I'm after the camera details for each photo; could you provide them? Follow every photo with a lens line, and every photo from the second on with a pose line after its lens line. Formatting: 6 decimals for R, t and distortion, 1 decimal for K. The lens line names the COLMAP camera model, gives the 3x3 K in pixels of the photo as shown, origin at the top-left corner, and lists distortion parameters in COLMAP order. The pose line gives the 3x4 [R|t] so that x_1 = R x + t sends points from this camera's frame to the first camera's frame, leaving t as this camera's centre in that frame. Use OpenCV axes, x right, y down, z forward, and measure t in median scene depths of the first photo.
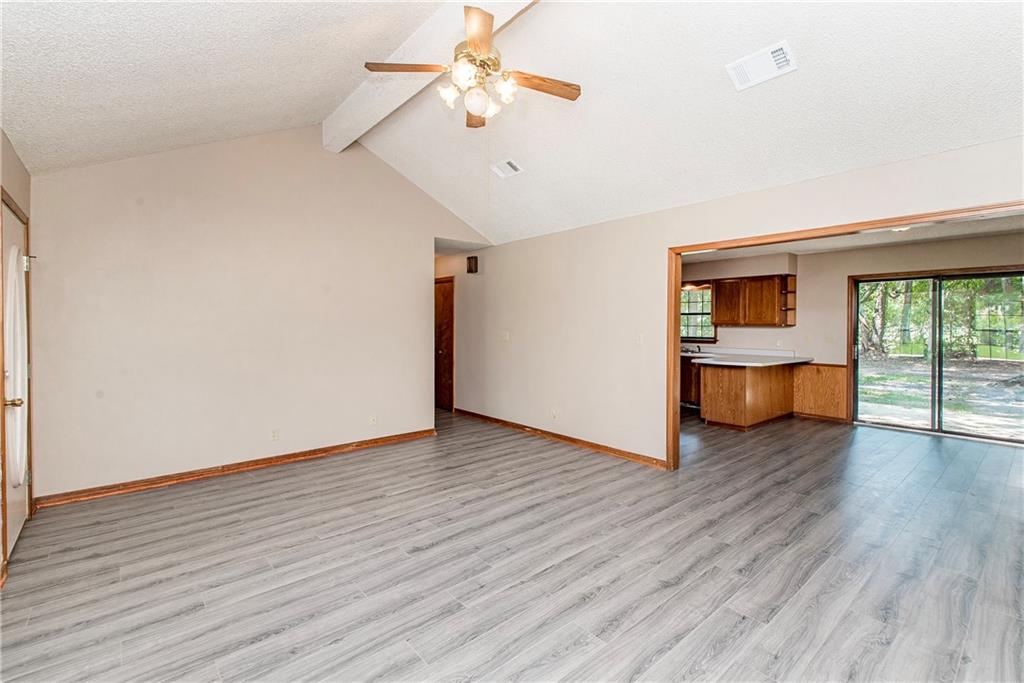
lens RADIAL K [[450.9, 0, 513.0], [0, 450.9, 327.9], [0, 0, 1]] dist [-0.016539, -0.000258]
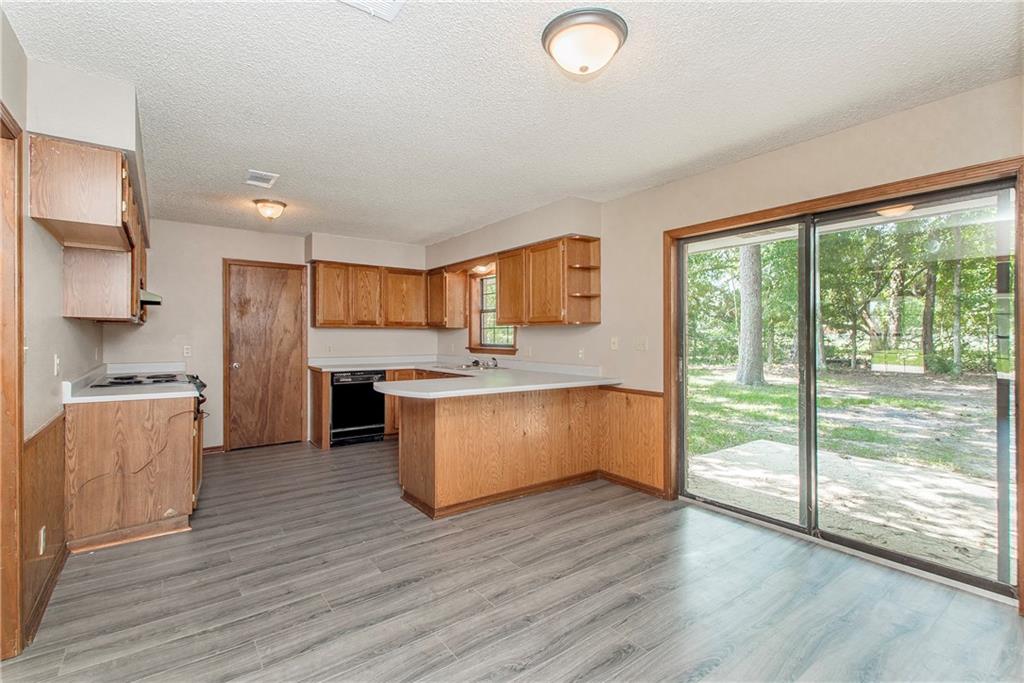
lens RADIAL K [[462.0, 0, 521.6], [0, 462.0, 337.7], [0, 0, 1]] dist [0.026836, -0.008751]
pose [[0.997656, -0.006975, -0.068069, 0.583693], [0.006619, 0.999963, -0.005455, 0.016574], [0.068105, 0.004992, 0.997666, 0.397428]]
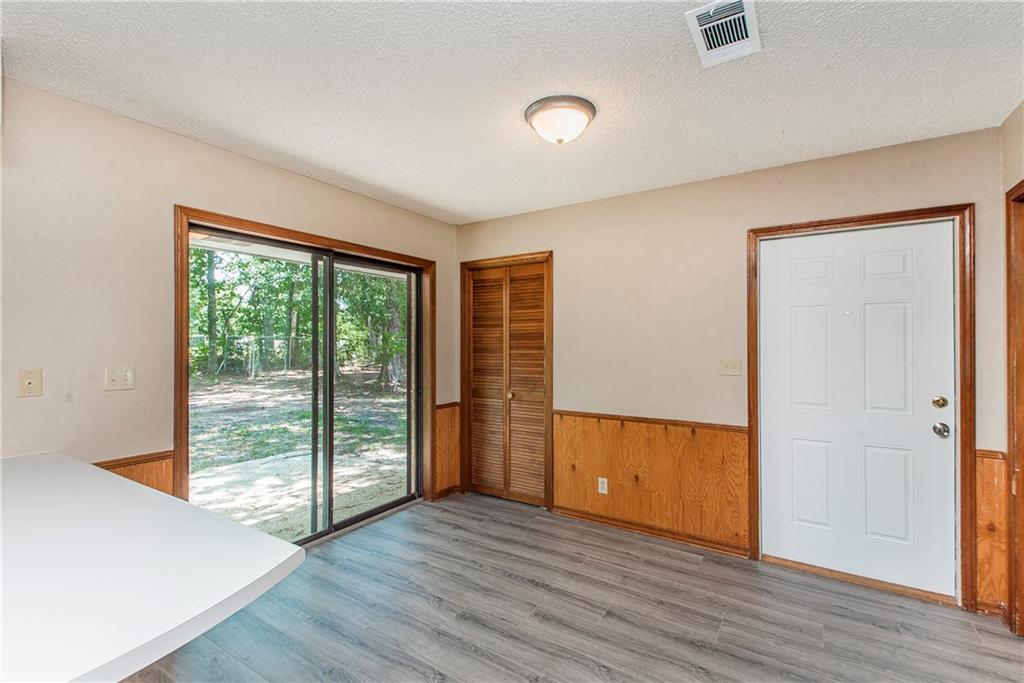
lens RADIAL K [[466.9, 0, 512.0], [0, 466.9, 341.5], [0, 0, 1]] dist [0.013715, -0.000814]
pose [[-0.276919, -0.005998, 0.960875, 0.285039], [0.006599, 0.999945, 0.008144, -0.006277], [-0.960871, 0.008596, -0.276864, 0.814654]]
